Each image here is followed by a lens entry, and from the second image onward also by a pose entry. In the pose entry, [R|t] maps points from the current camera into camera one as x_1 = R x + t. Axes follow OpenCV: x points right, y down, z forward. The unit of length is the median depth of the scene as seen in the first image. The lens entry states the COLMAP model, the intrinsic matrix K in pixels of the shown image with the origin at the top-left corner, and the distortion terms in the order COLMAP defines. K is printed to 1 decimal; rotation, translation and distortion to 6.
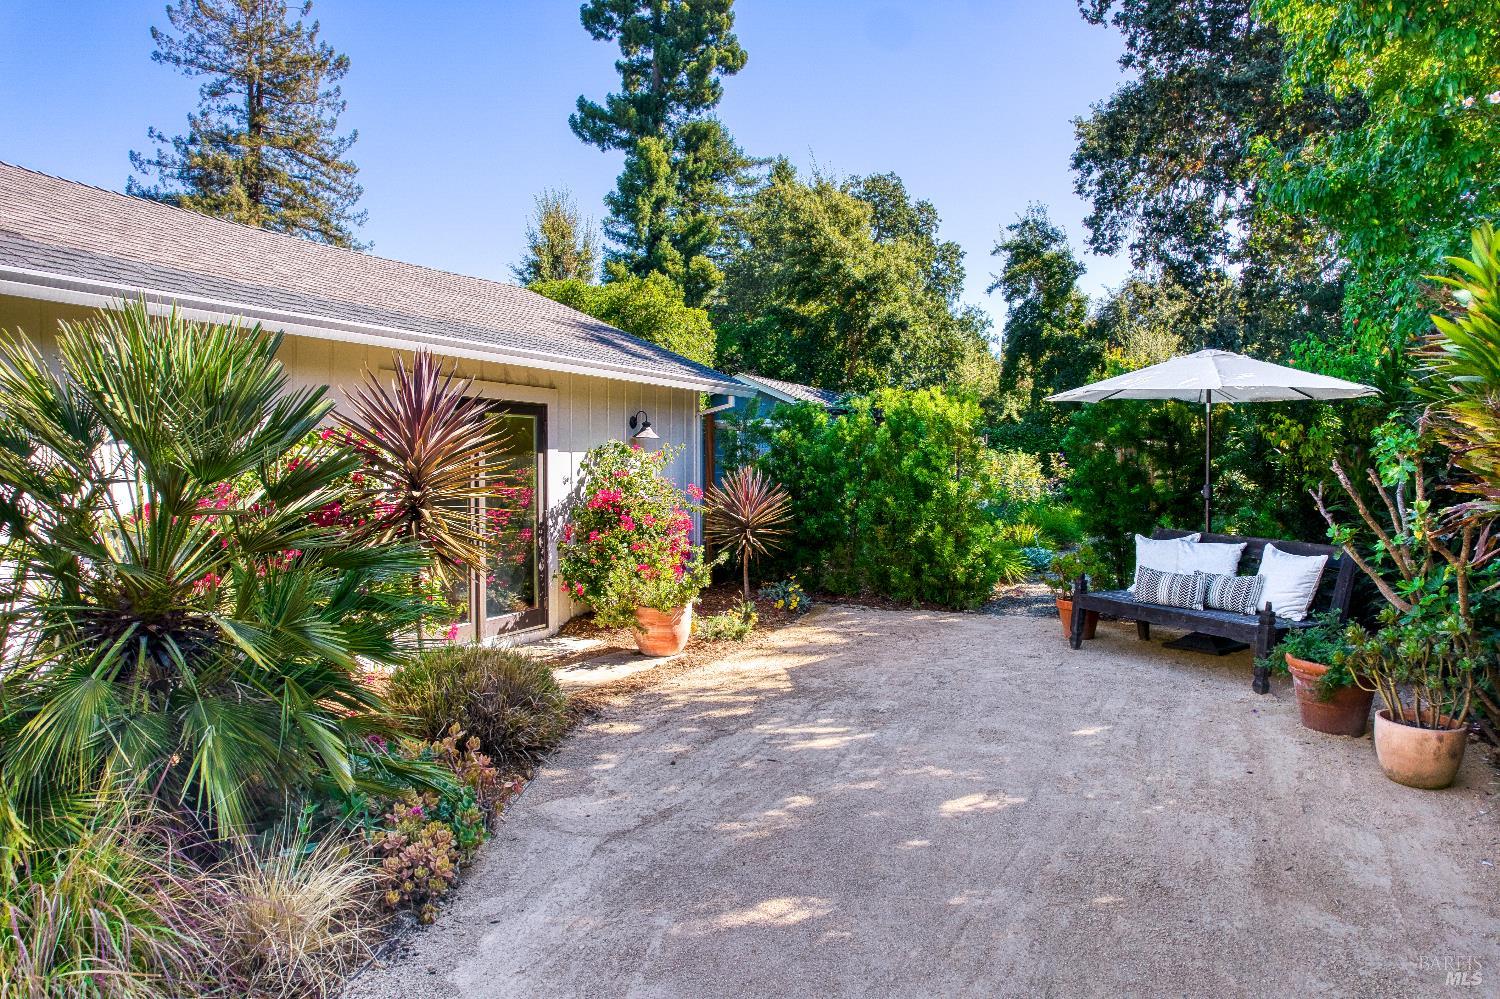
lens RADIAL K [[960.1, 0, 750.0], [0, 960.1, 499.5], [0, 0, 1]] dist [-0.080567, 0.075991]
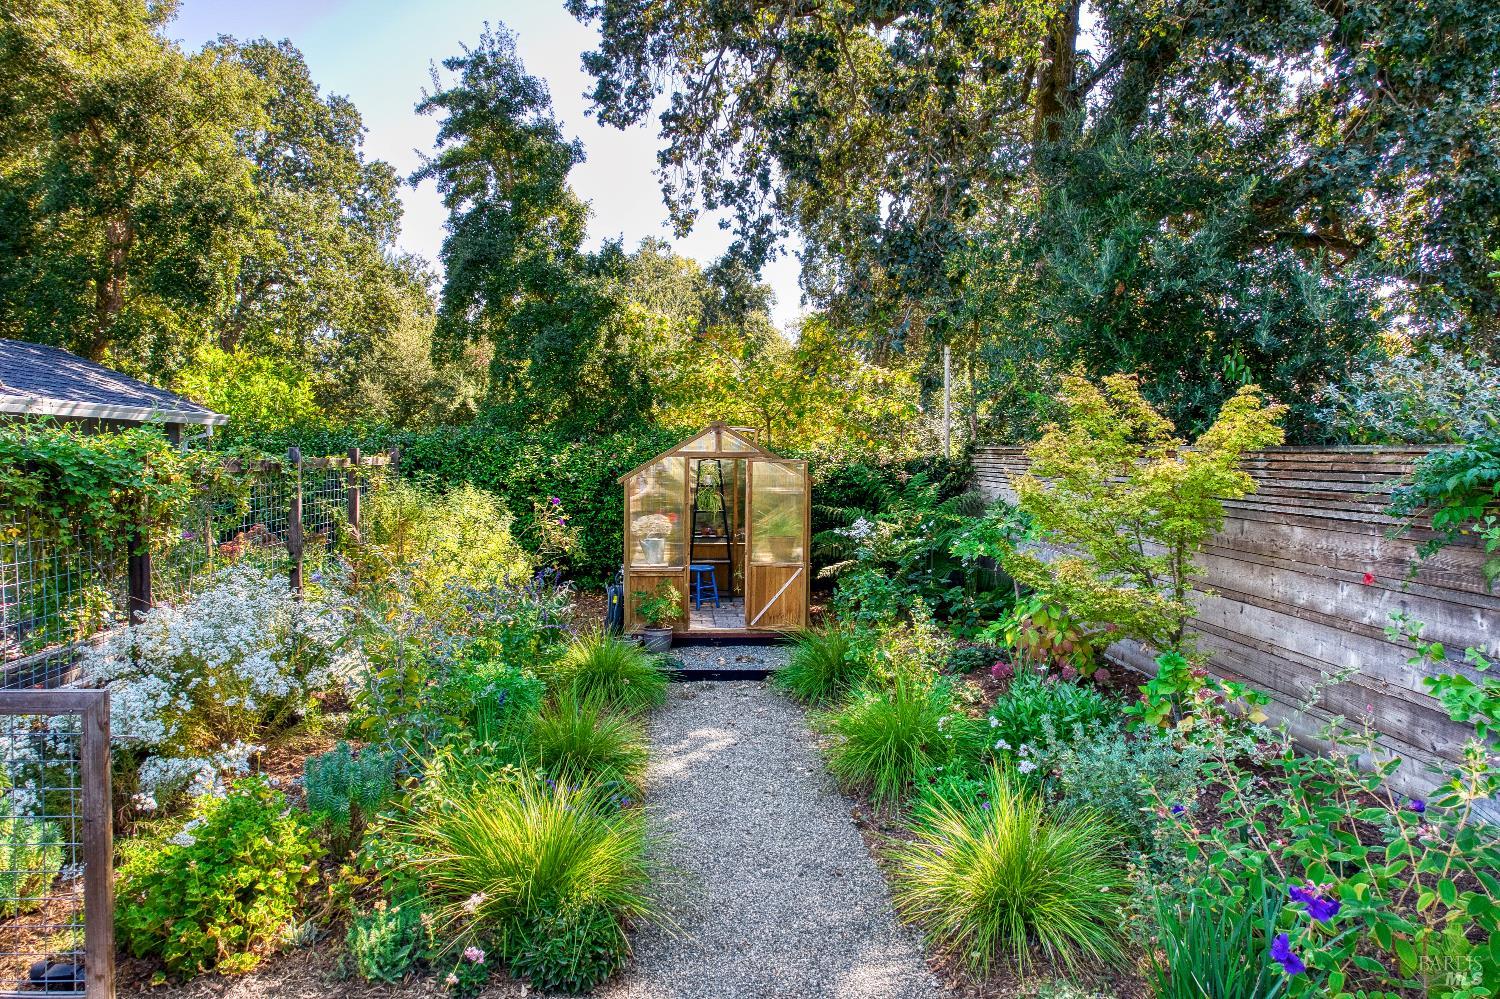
lens RADIAL K [[960.1, 0, 750.0], [0, 960.1, 499.5], [0, 0, 1]] dist [-0.080567, 0.075991]
pose [[0.855041, -0.024070, 0.518001, 0.131676], [0.016768, 0.999683, 0.018775, -0.041901], [-0.518289, -0.007368, 0.855174, 0.436260]]
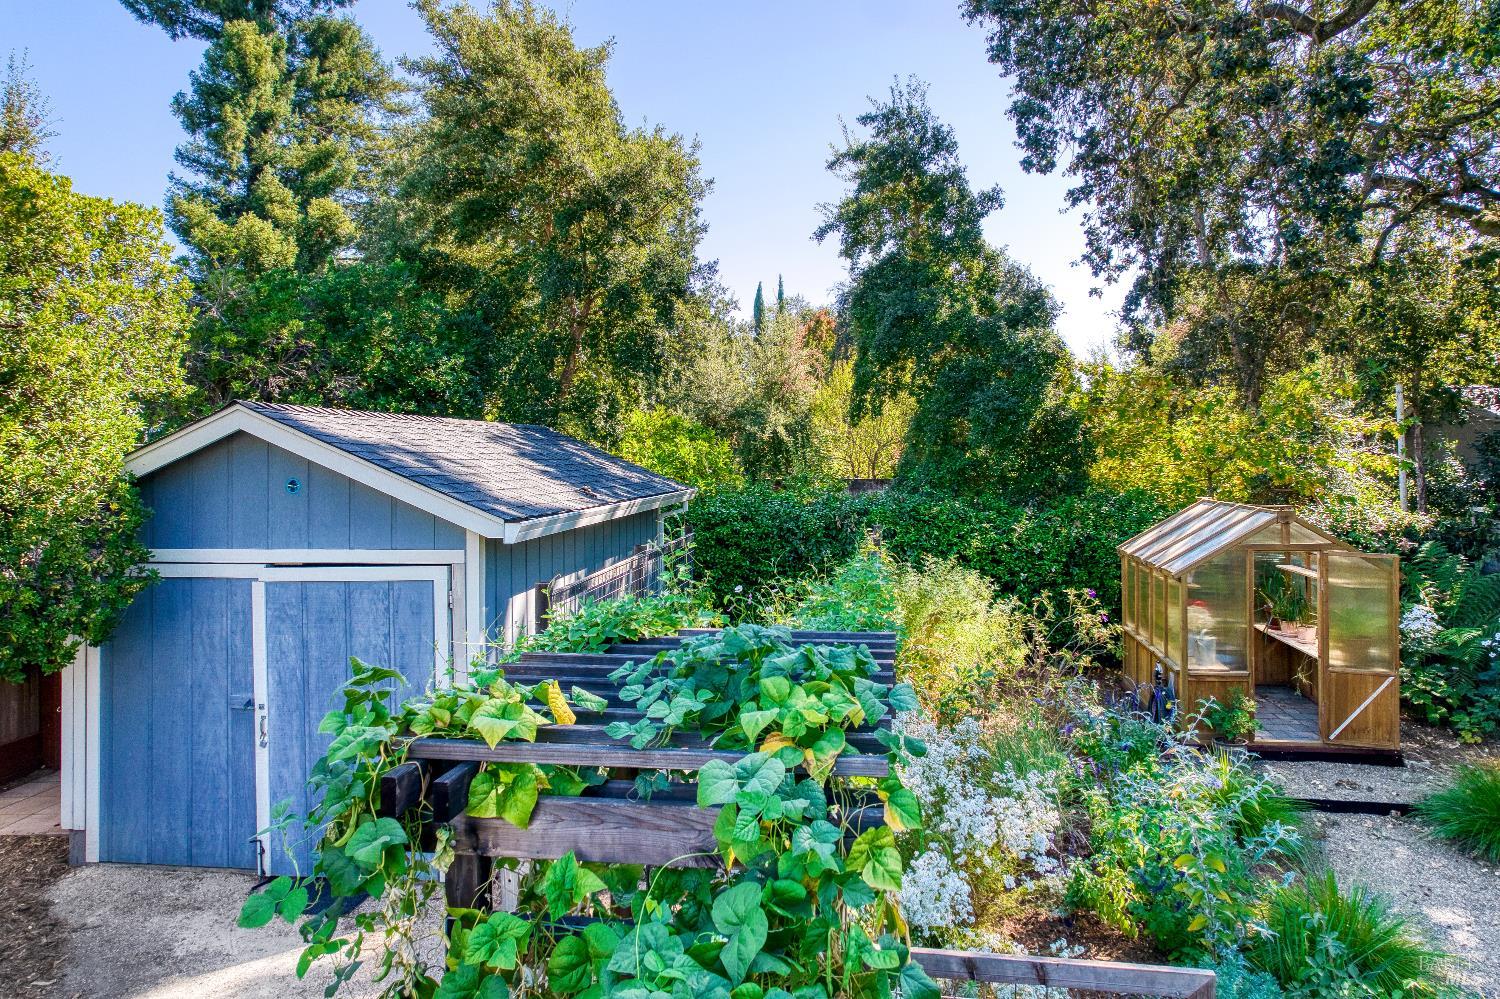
lens RADIAL K [[993.1, 0, 759.0], [0, 993.1, 421.2], [0, 0, 1]] dist [-0.079461, 0.085928]
pose [[0.945495, -0.001959, 0.325632, 0.032608], [0.025182, 0.997427, -0.067119, -0.075947], [-0.324663, 0.071661, 0.943111, 0.490002]]
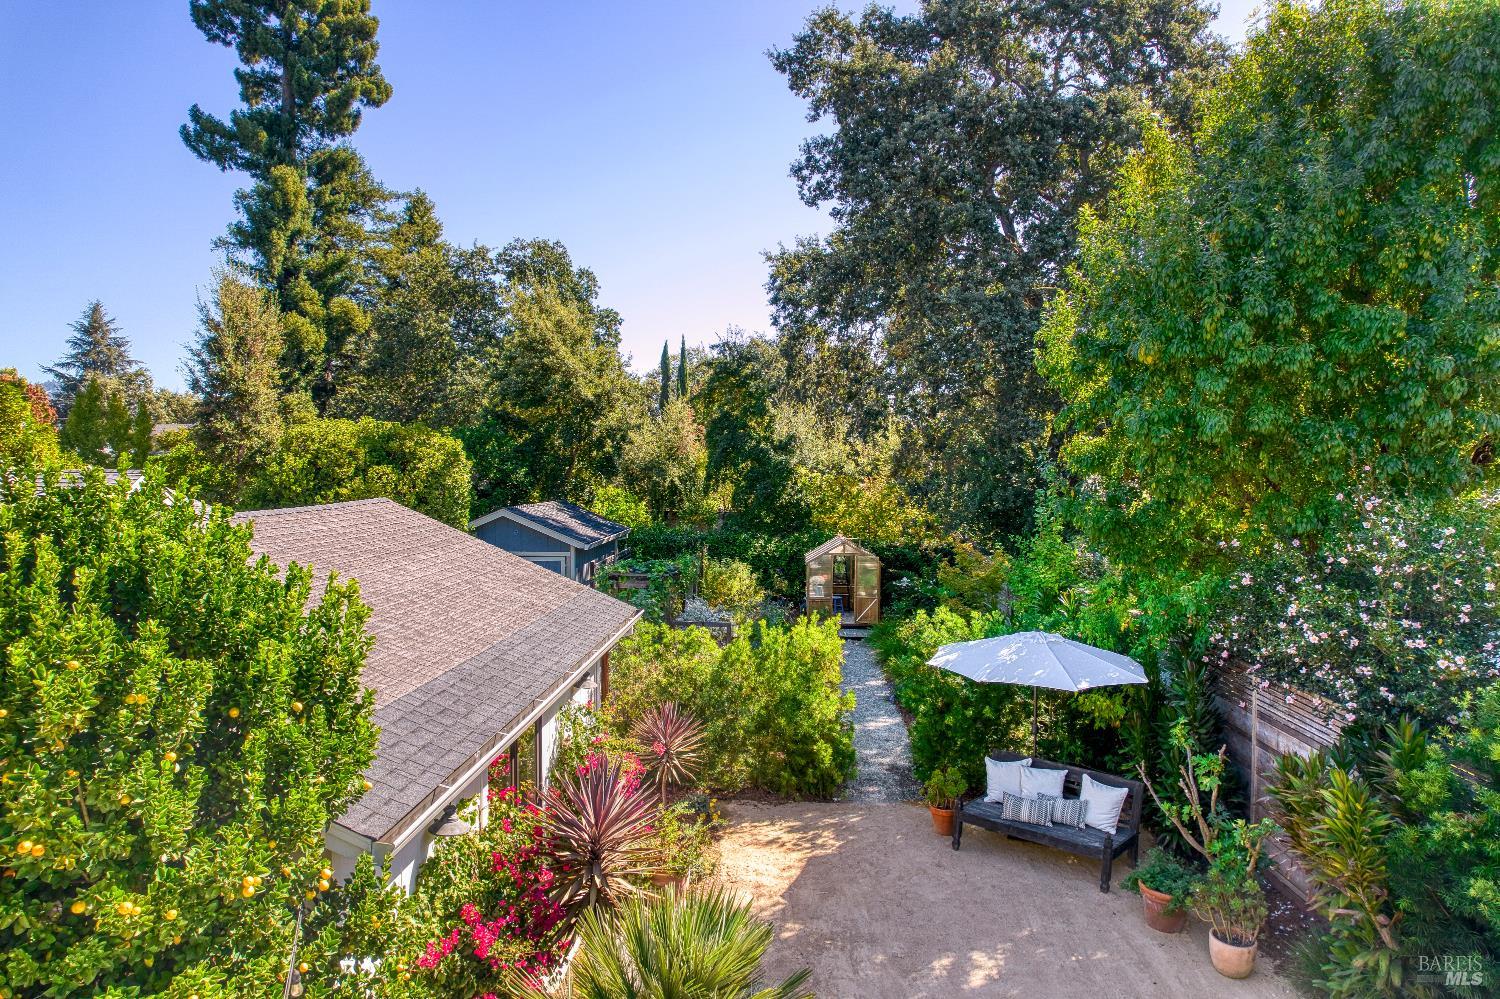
lens RADIAL K [[960.1, 0, 750.0], [0, 960.1, 499.5], [0, 0, 1]] dist [-0.080567, 0.075991]
pose [[0.913473, -0.009240, 0.406794, -0.141671], [0.011290, 0.999933, -0.002640, -0.101973], [-0.406742, 0.007004, 0.913516, -0.041799]]
